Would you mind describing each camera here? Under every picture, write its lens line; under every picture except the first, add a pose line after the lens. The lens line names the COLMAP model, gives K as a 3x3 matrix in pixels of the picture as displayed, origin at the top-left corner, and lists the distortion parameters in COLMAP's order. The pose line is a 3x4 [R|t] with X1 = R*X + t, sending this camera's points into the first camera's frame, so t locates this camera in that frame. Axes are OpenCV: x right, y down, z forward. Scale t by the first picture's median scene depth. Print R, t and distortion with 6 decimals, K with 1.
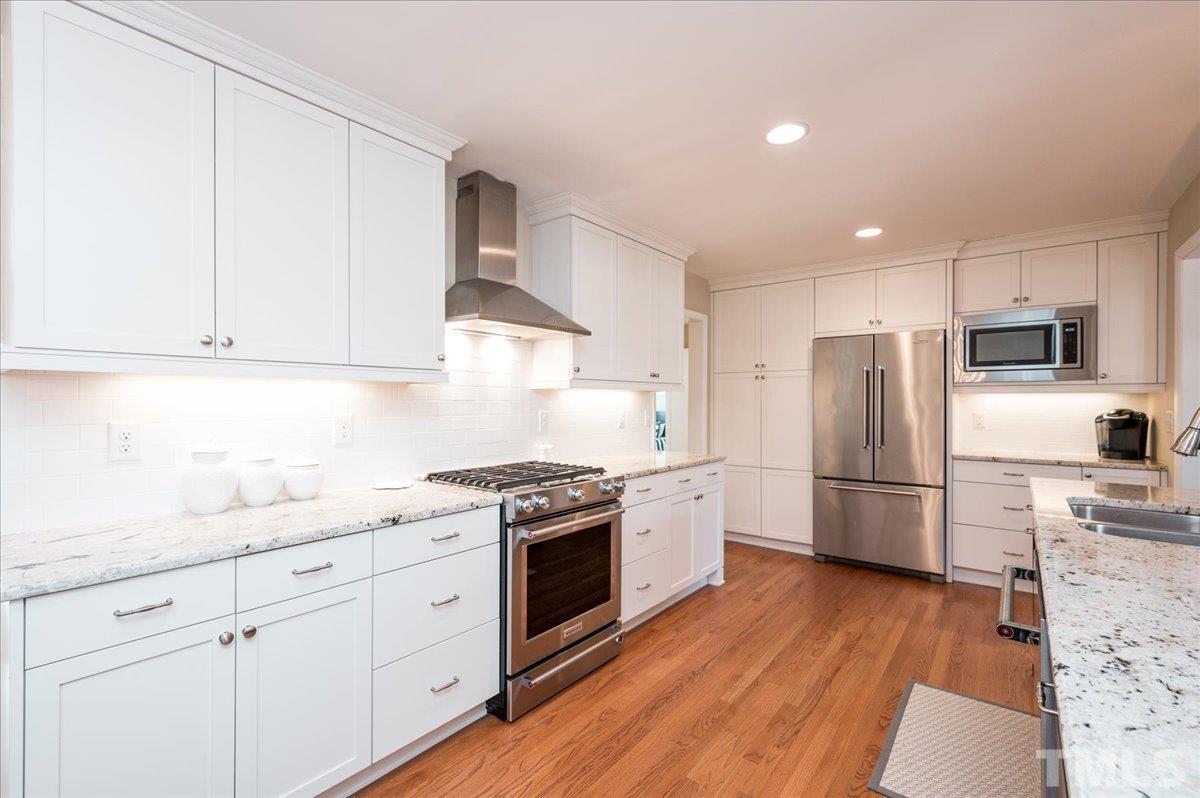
lens RADIAL K [[530.7, 0, 600.0], [0, 530.7, 399.0], [0, 0, 1]] dist [0.001870, 0.000231]
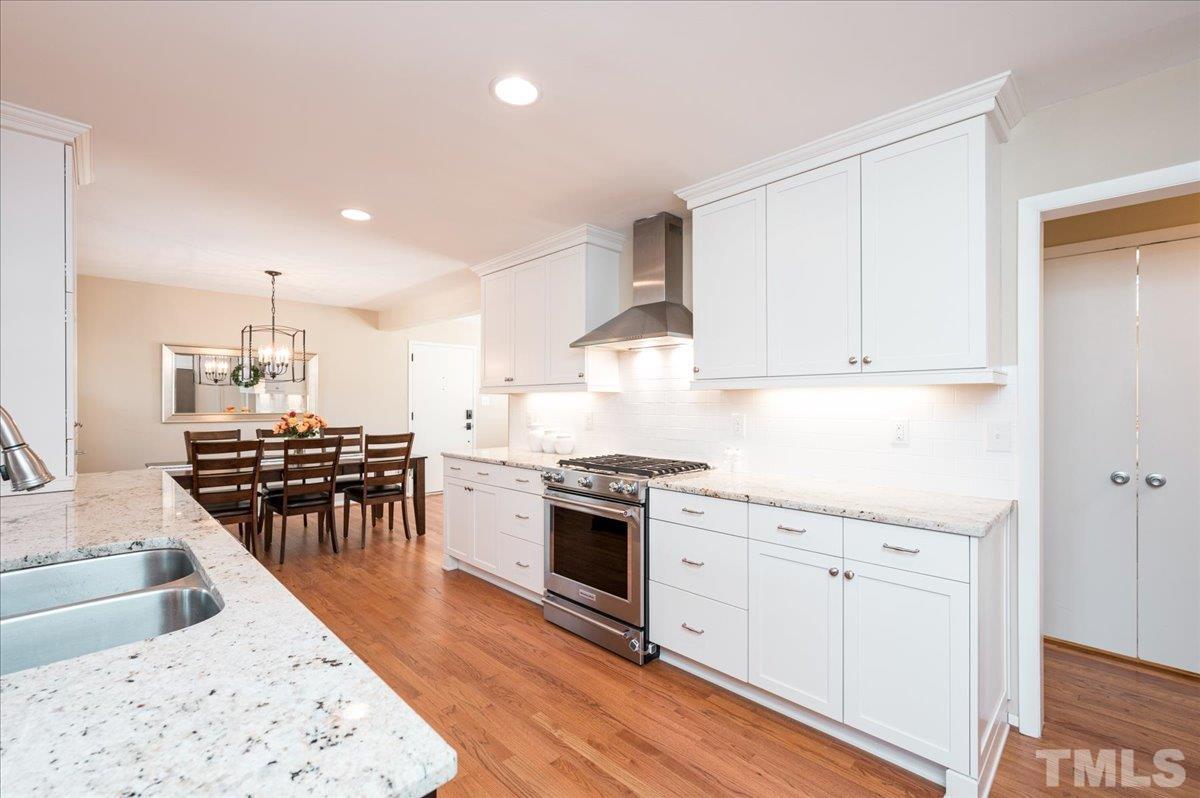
lens RADIAL K [[503.0, 0, 601.9], [0, 503.0, 411.6], [0, 0, 1]] dist [-0.000501, 0.000045]
pose [[-0.112936, 0.002860, -0.993598, 1.054129], [-0.006017, 0.999976, 0.003562, 0.020108], [0.993584, 0.006381, -0.112916, 1.148332]]
